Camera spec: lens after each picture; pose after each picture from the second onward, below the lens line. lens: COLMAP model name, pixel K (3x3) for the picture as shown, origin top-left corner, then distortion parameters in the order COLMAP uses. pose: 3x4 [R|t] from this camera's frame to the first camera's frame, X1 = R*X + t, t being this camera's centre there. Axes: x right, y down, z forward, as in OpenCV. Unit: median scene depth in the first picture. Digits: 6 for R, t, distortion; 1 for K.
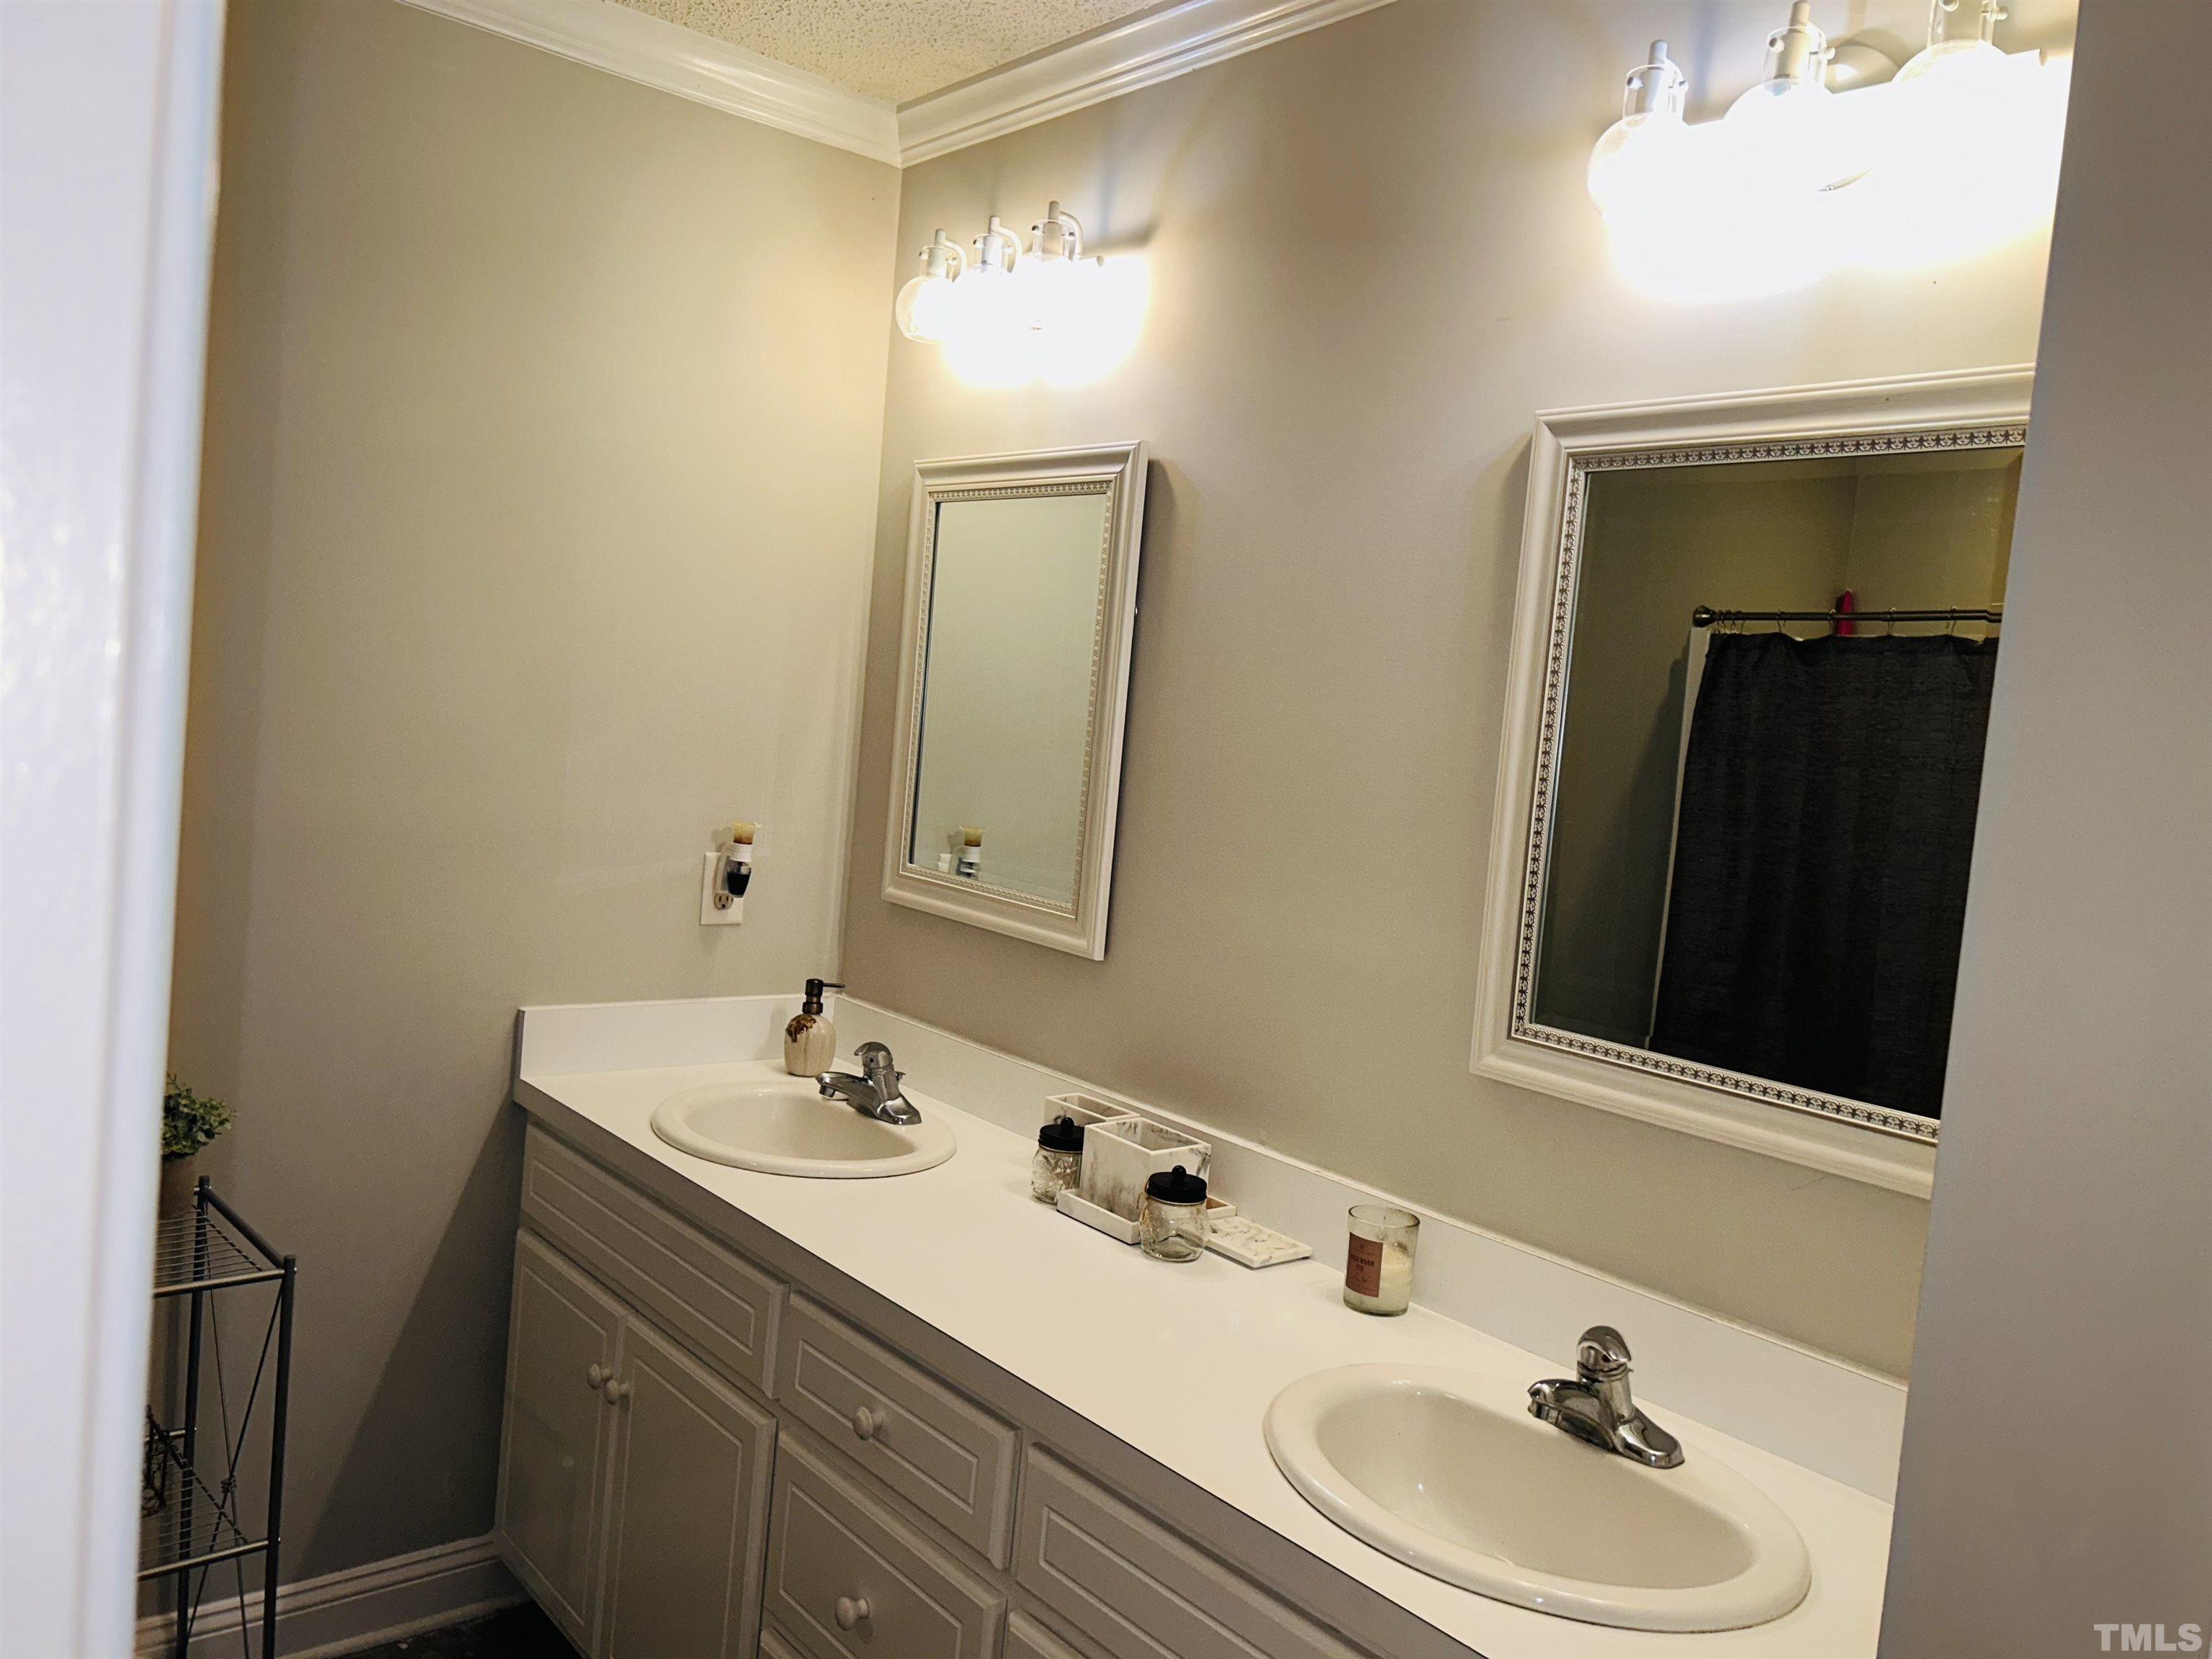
lens RADIAL K [[1651.2, 0, 1153.5], [0, 1651.2, 829.0], [0, 0, 1]] dist [0.030606, -0.010005]
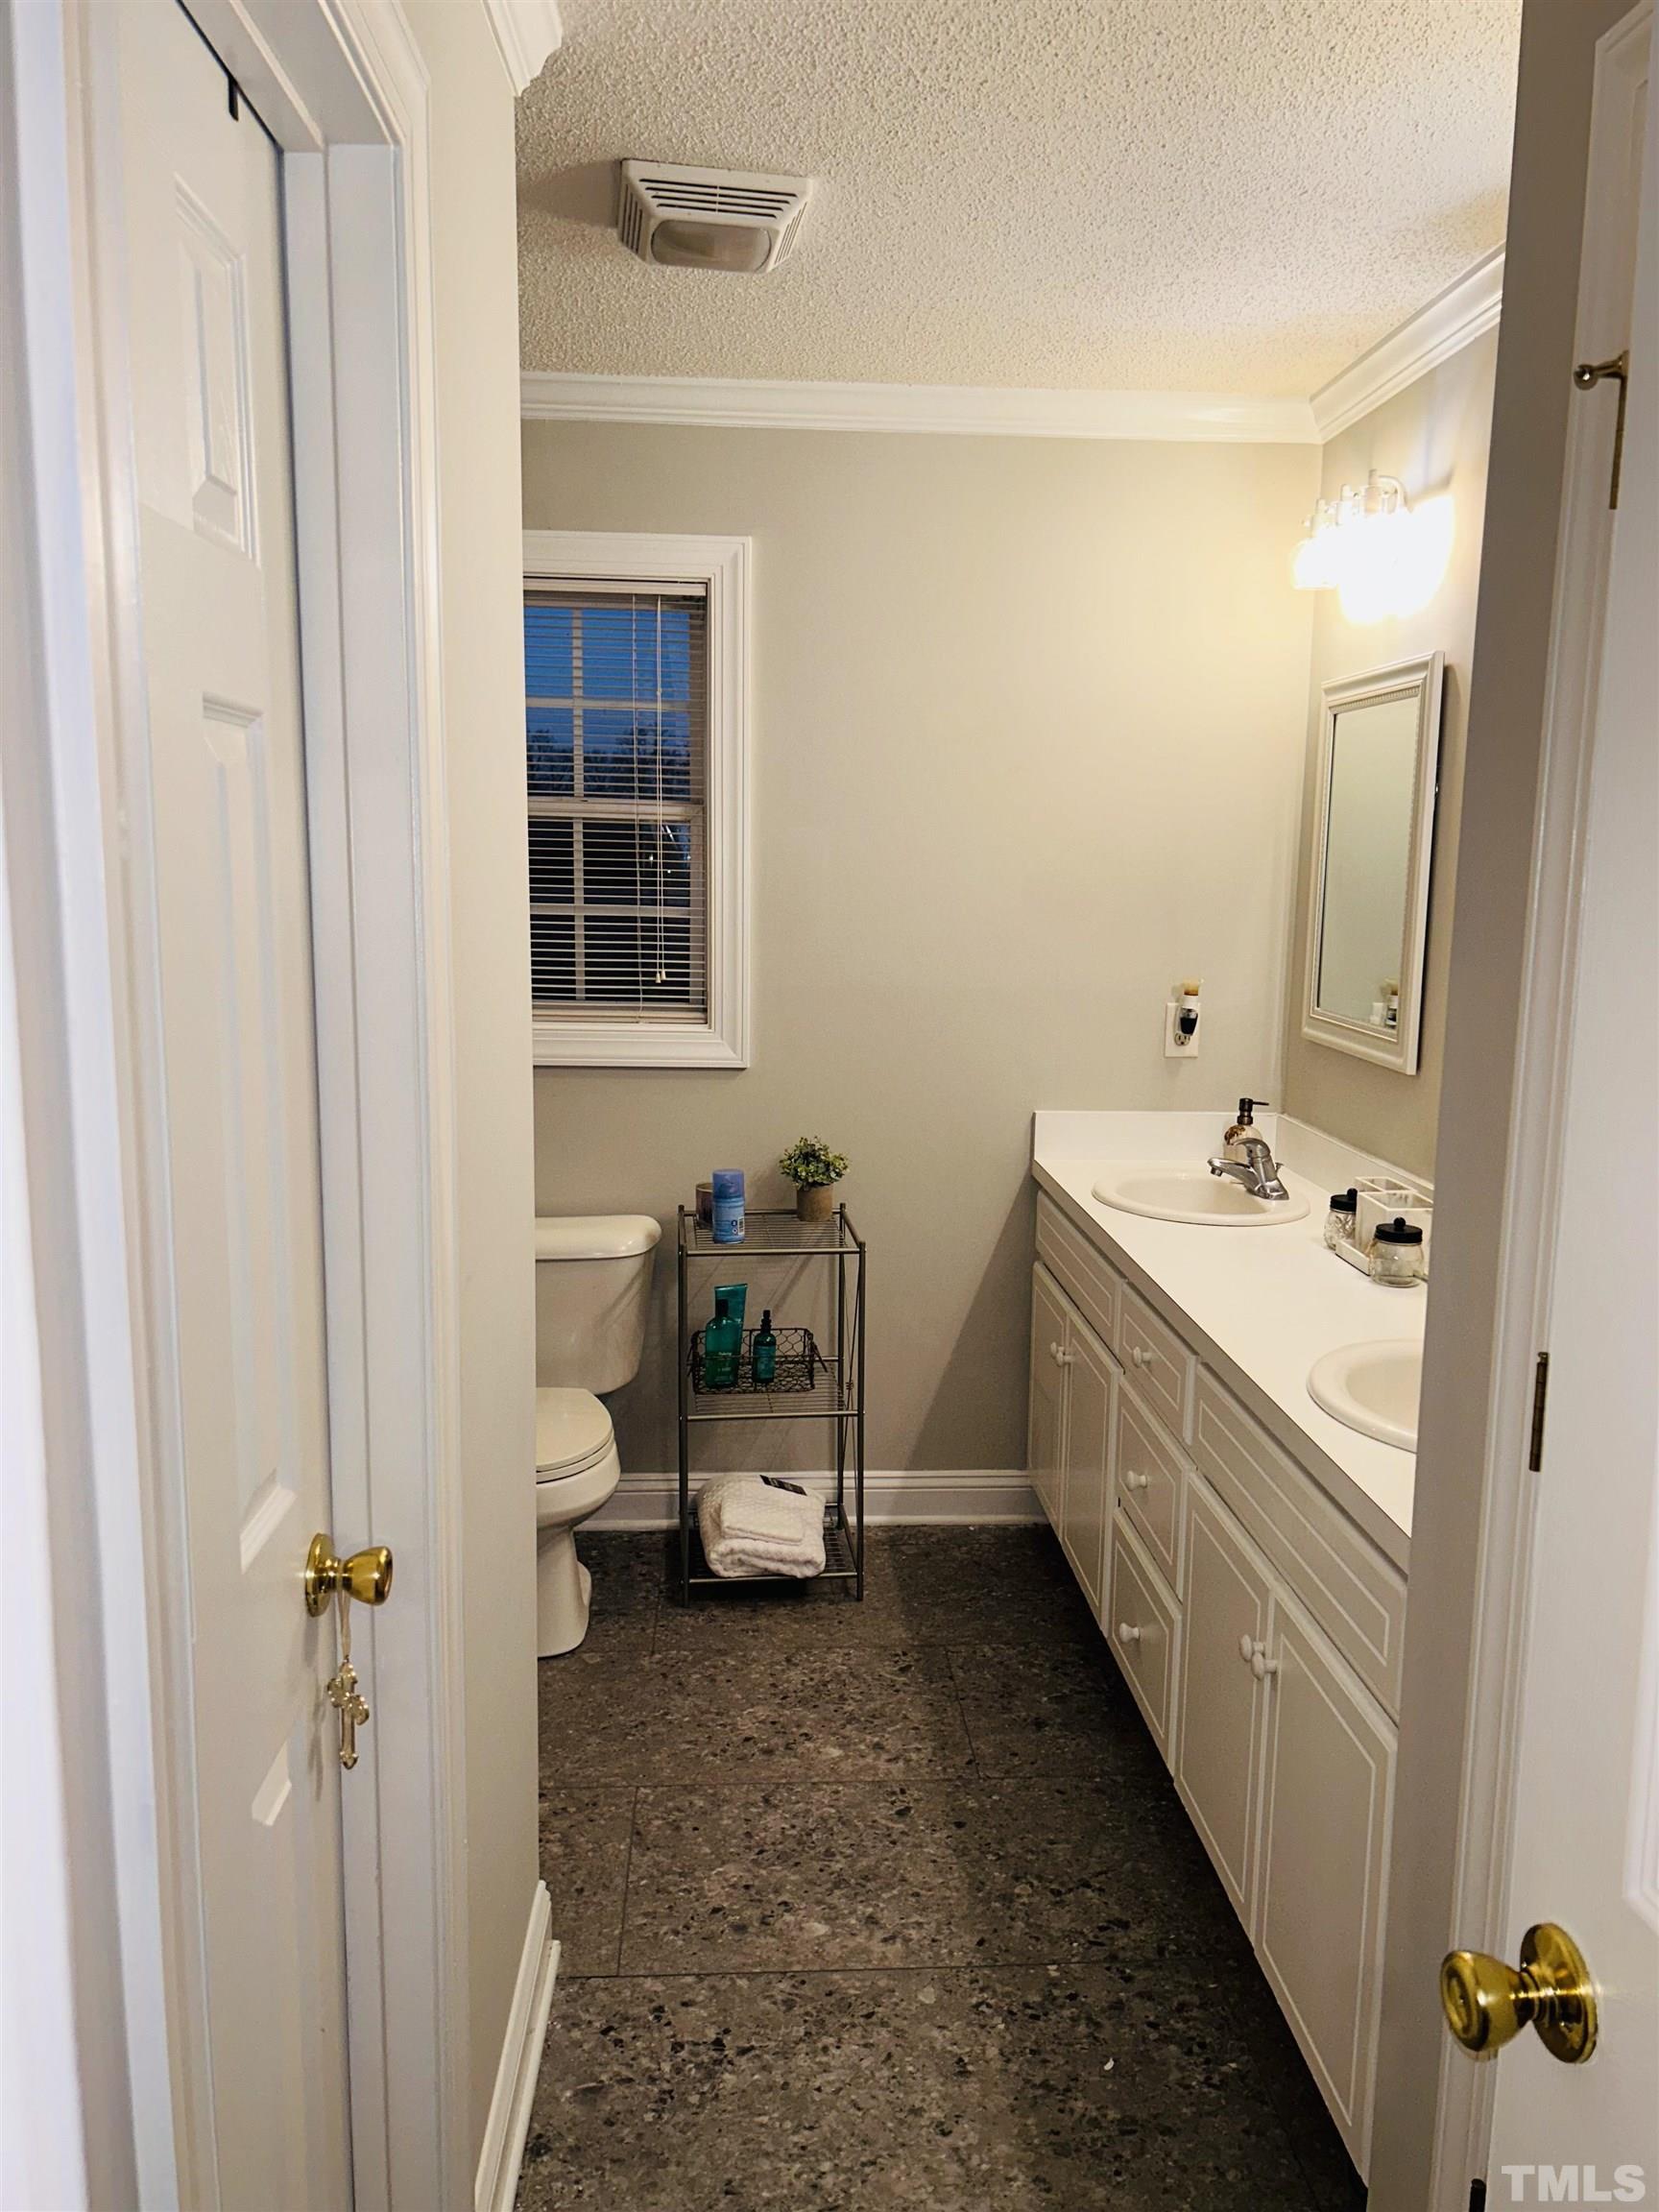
lens RADIAL K [[1651.2, 0, 829.5], [0, 1651.2, 1106.0], [0, 0, 1]] dist [0.030606, -0.010005]
pose [[0.785174, 0.007995, -0.619224, 0.371519], [0.018419, 0.999173, 0.036256, 0.047107], [0.619001, -0.039872, 0.784377, -0.242117]]
